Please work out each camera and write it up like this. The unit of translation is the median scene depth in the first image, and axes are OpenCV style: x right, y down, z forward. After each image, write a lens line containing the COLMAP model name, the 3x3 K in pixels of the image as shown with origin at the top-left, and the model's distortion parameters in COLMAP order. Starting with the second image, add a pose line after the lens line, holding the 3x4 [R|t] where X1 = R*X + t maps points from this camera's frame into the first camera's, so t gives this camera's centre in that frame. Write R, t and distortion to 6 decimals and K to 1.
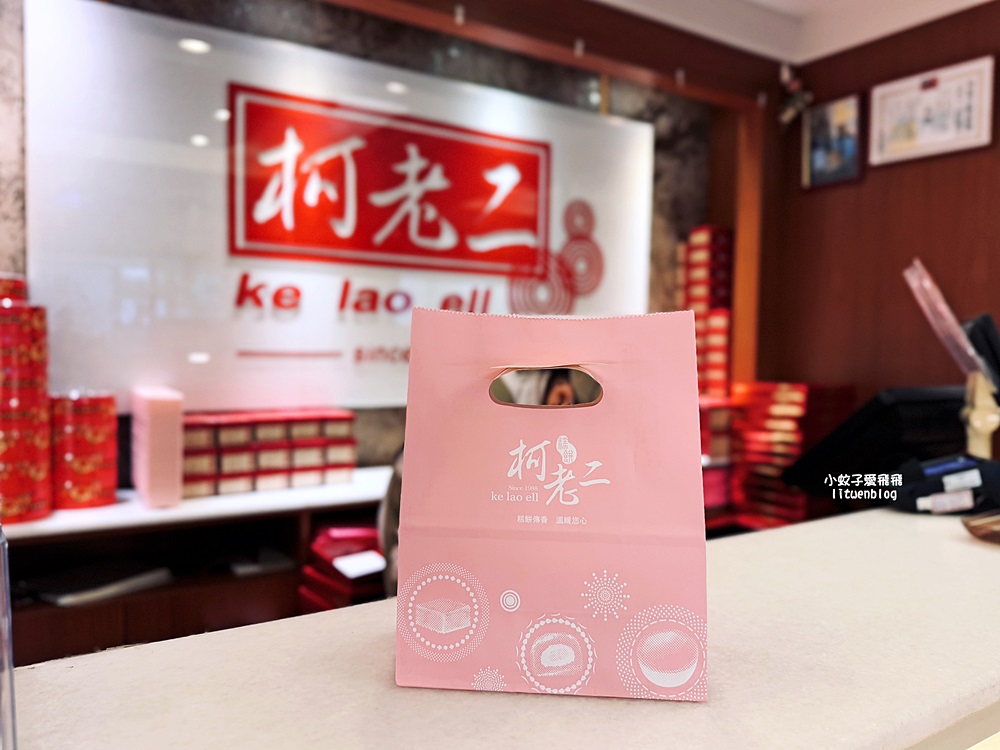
lens RADIAL K [[697.4, 0, 500.0], [0, 697.4, 375.0], [0, 0, 1]] dist [-0.005509, -0.003996]
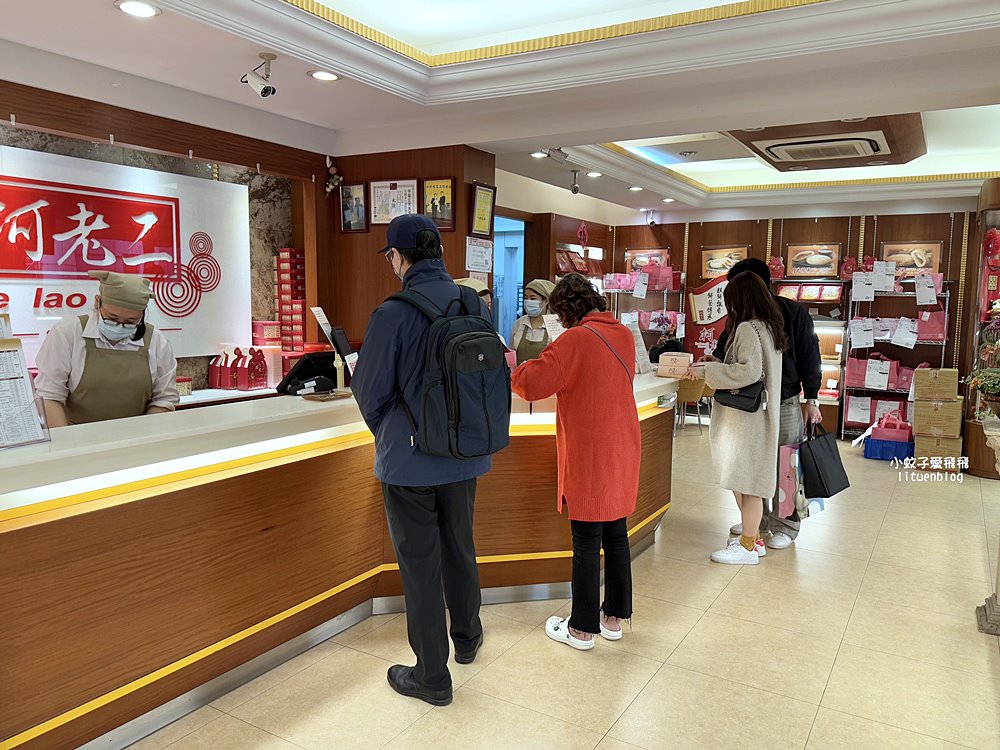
lens RADIAL K [[697.4, 0, 500.0], [0, 697.4, 375.0], [0, 0, 1]] dist [-0.005509, -0.003996]
pose [[0.899689, -0.045629, 0.434141, 0.025469], [0.012133, 0.996752, 0.079616, -0.048289], [-0.436363, -0.066363, 0.897320, -0.818693]]
